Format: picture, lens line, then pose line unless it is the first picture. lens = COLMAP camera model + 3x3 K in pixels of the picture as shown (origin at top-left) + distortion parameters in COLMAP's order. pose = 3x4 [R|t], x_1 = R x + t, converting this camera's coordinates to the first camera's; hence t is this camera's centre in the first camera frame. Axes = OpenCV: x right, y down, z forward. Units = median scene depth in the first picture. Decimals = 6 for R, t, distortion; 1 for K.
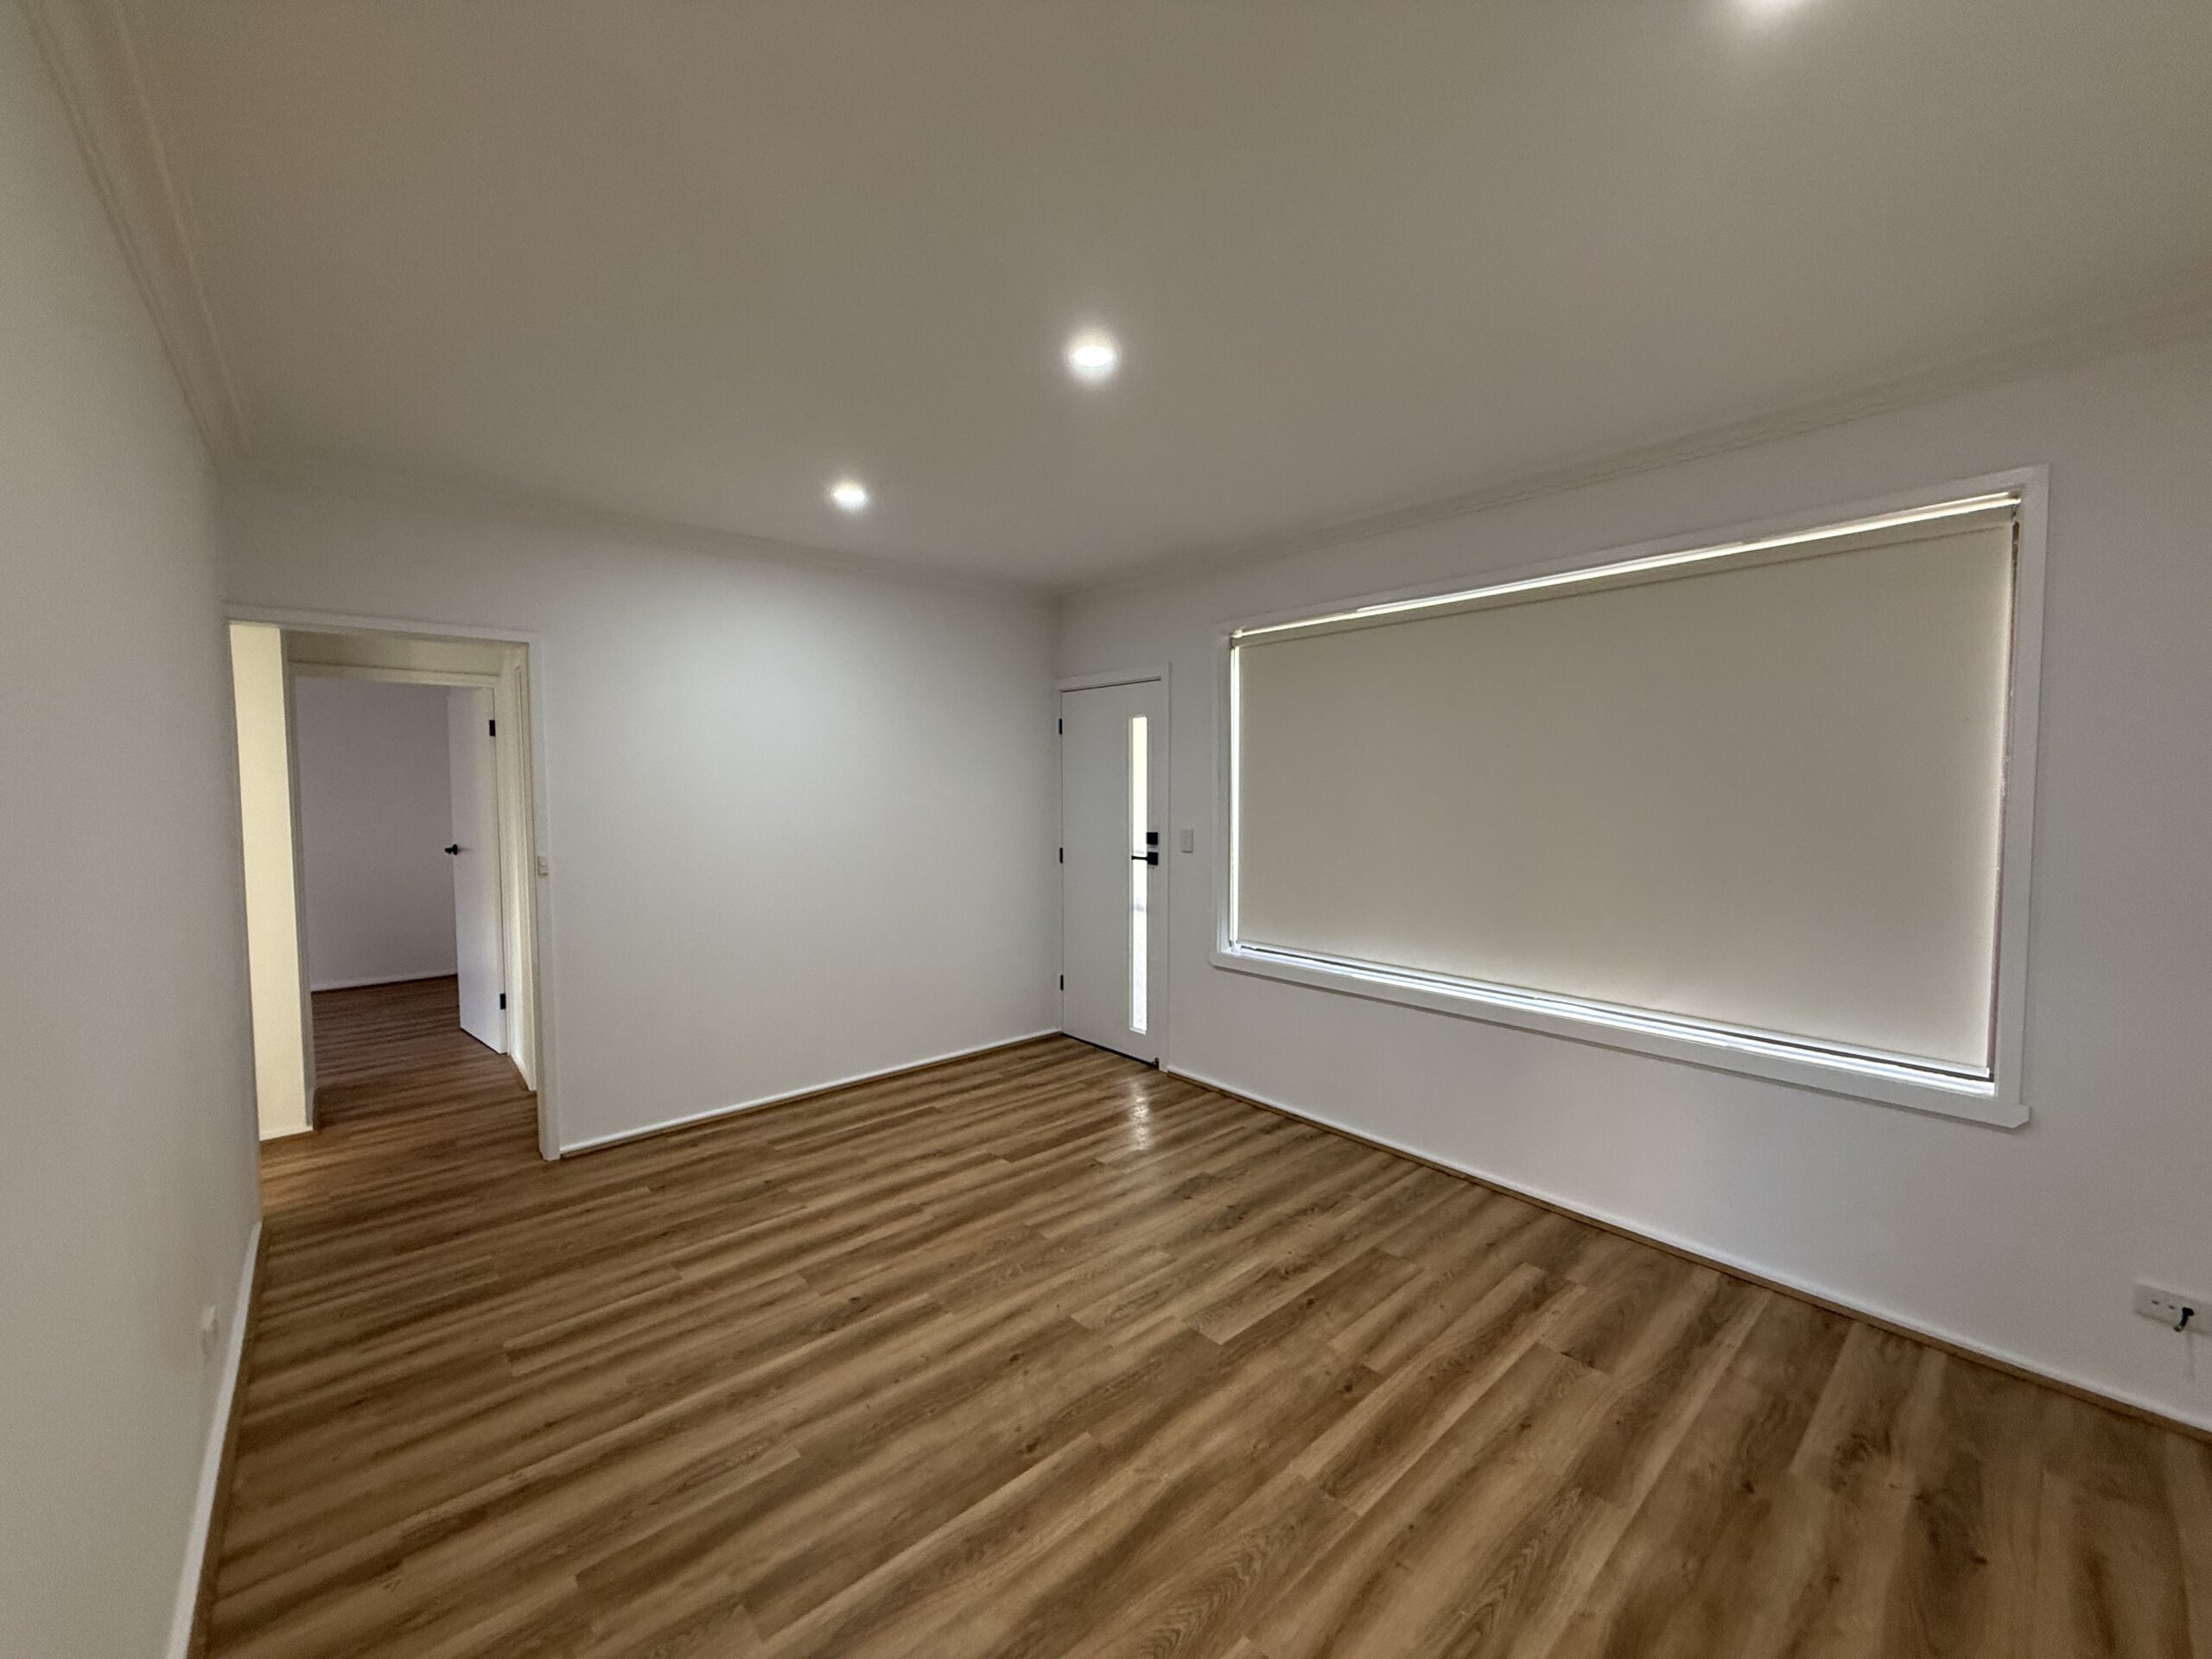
lens RADIAL K [[871.5, 0, 1110.7], [0, 871.5, 832.7], [0, 0, 1]] dist [-0.002660, 0.000222]
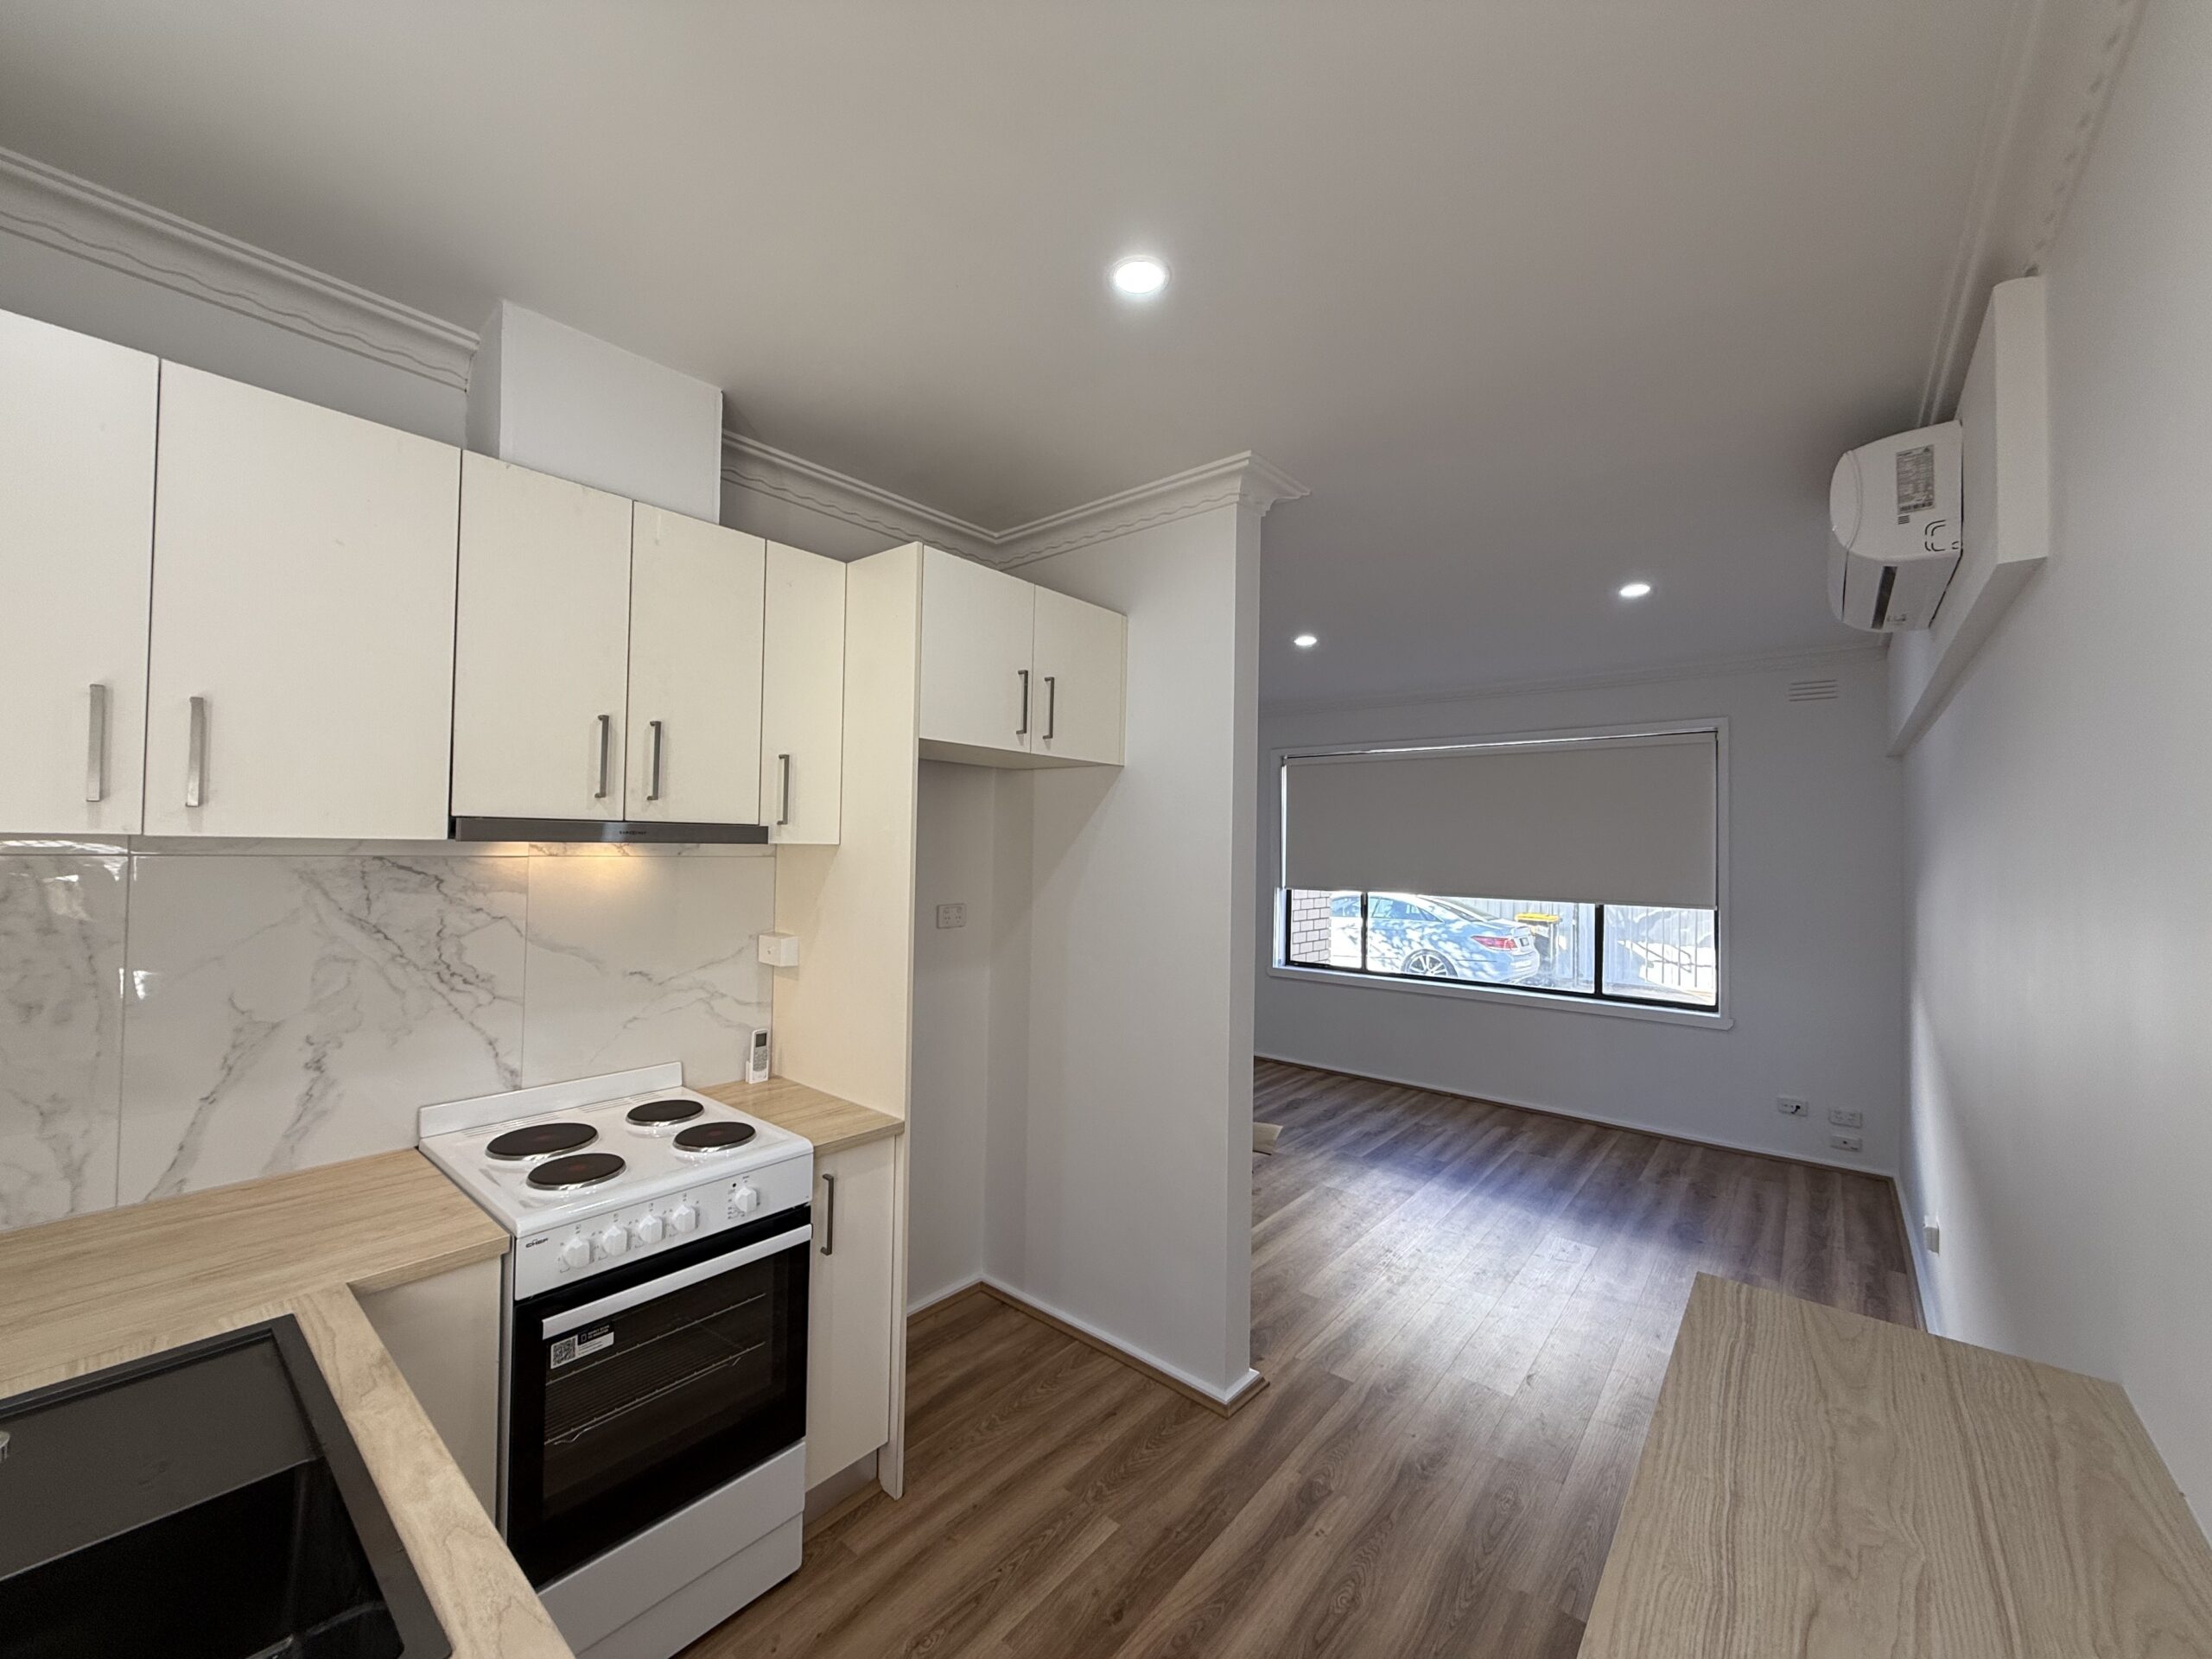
lens RADIAL K [[871.5, 0, 1103.8], [0, 871.5, 828.9], [0, 0, 1]] dist [-0.002660, 0.000222]
pose [[0.987795, 0.024415, 0.153834, -0.615529], [-0.012652, 0.996952, -0.076982, 0.029749], [-0.155245, 0.074096, 0.985093, -0.687738]]
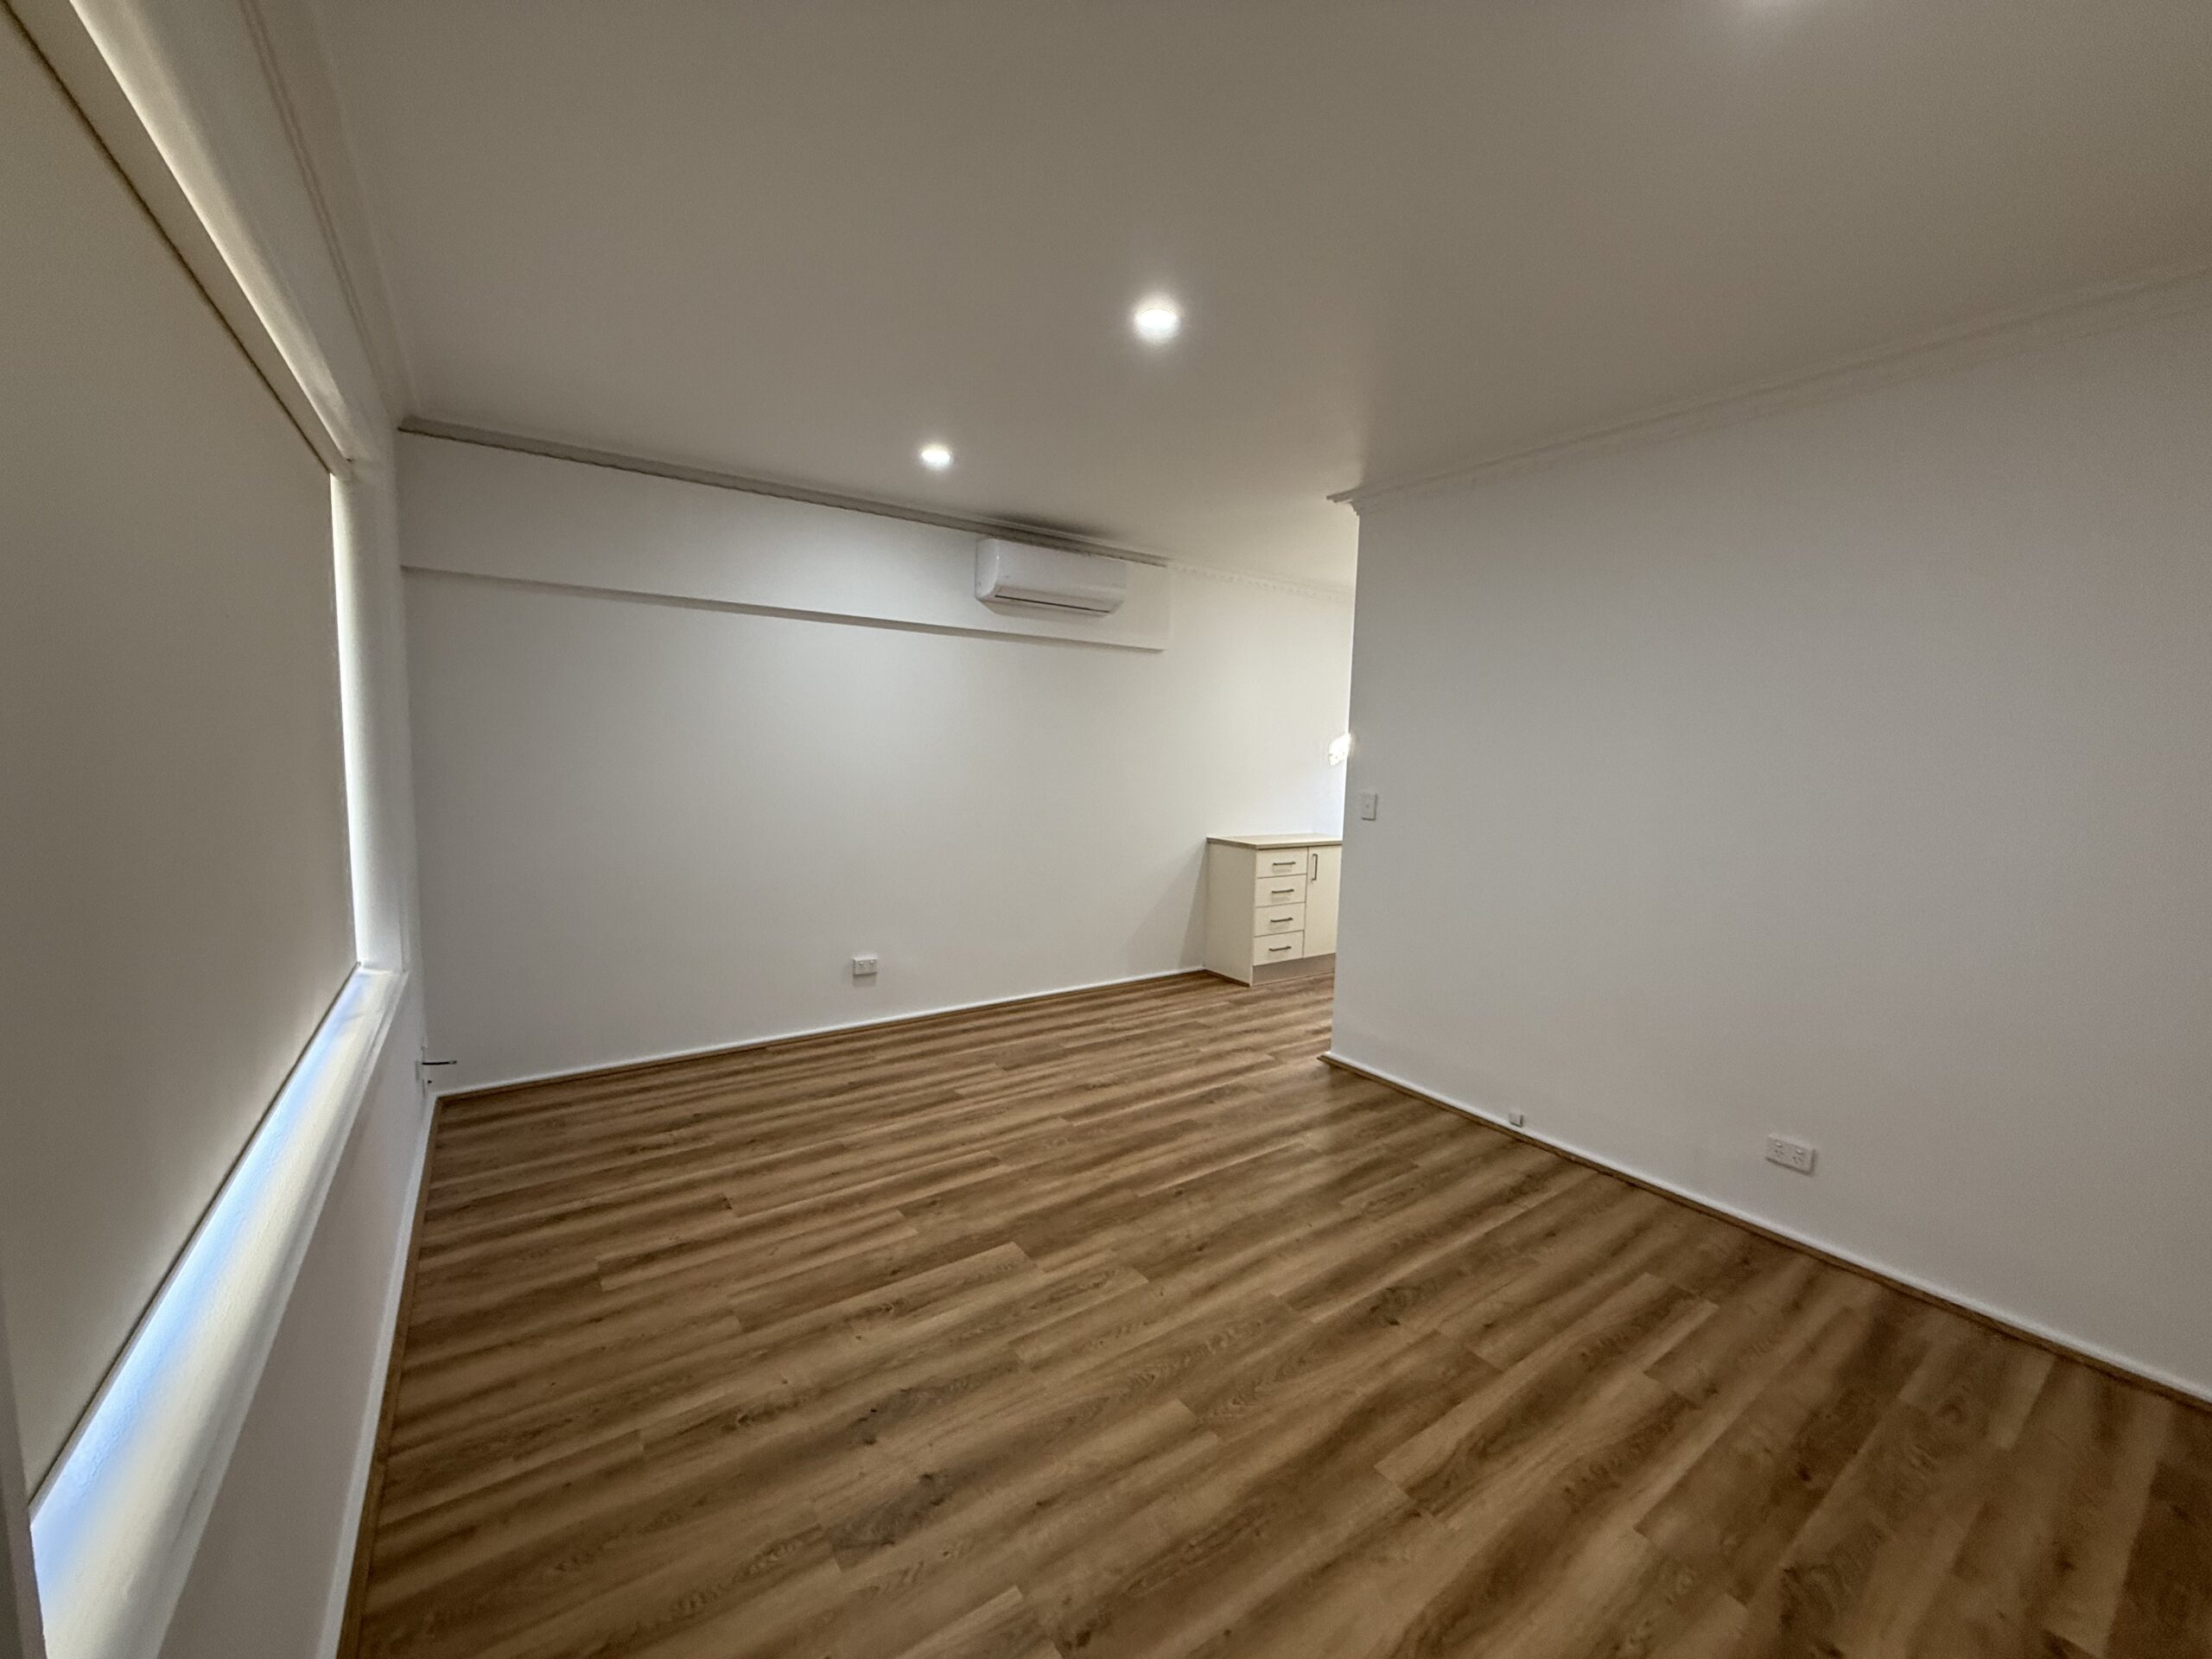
lens RADIAL K [[871.5, 0, 1121.3], [0, 871.5, 825.8], [0, 0, 1]] dist [-0.002660, 0.000222]
pose [[-0.994830, -0.032940, 0.096067, -0.081807], [-0.018413, 0.988763, 0.148352, -0.078616], [-0.099874, 0.145816, -0.984258, 1.681304]]
